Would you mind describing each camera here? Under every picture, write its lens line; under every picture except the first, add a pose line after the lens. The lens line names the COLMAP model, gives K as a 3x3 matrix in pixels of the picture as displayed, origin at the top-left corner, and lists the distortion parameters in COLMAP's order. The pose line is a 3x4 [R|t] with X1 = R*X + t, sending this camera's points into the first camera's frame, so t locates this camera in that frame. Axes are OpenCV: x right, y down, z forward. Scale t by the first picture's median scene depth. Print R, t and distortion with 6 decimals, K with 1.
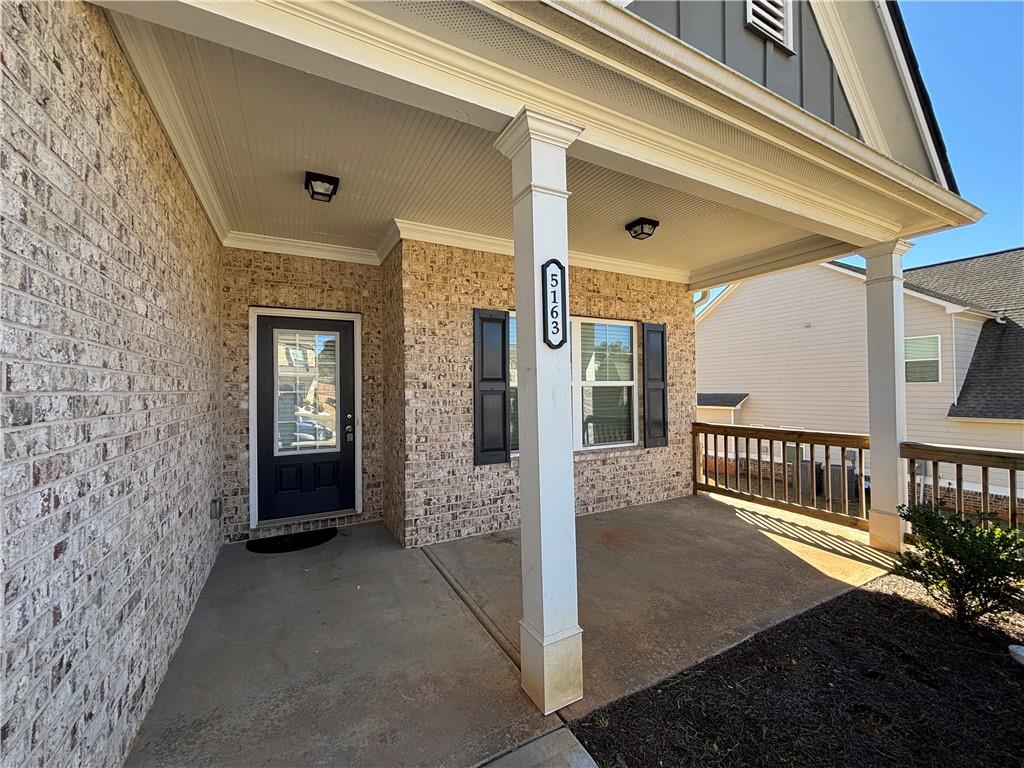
lens RADIAL K [[410.9, 0, 512.0], [0, 410.9, 384.0], [0, 0, 1]] dist [-0.000294, 0.000035]
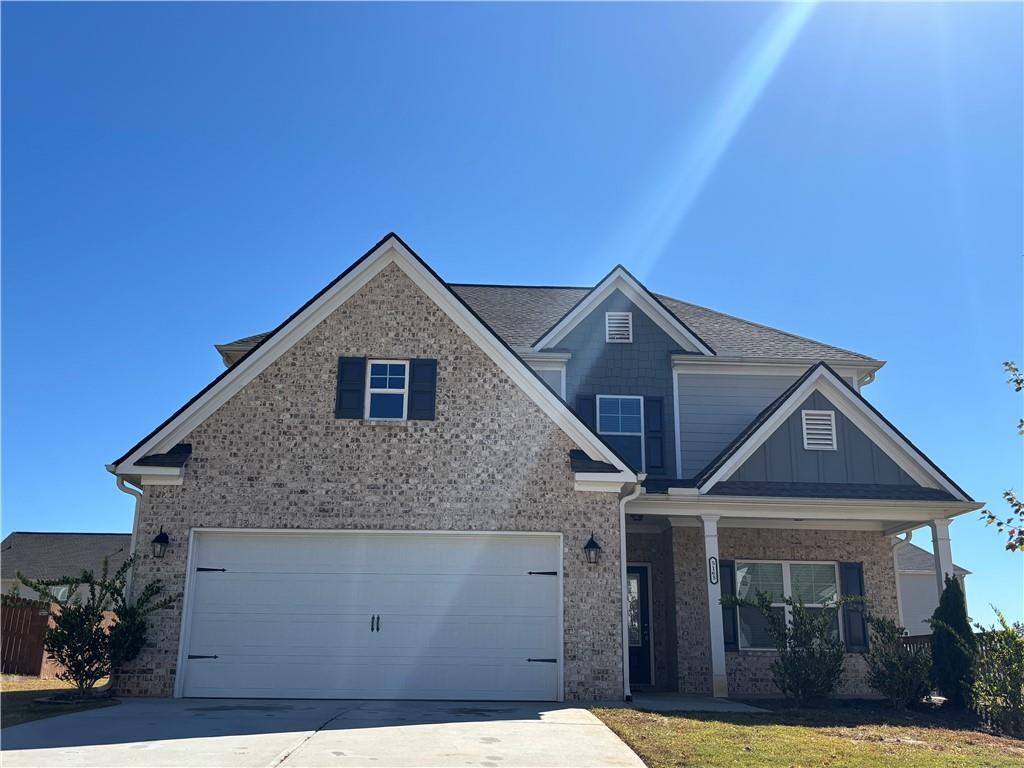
lens RADIAL K [[1000.5, 0, 512.0], [0, 1000.5, 384.0], [0, 0, 1]] dist [0.053266, -0.017252]
pose [[0.896851, -0.101566, -0.430515, 1.061480], [-0.015998, 0.965197, -0.261034, 0.227531], [0.442044, 0.240996, 0.864013, -3.278682]]
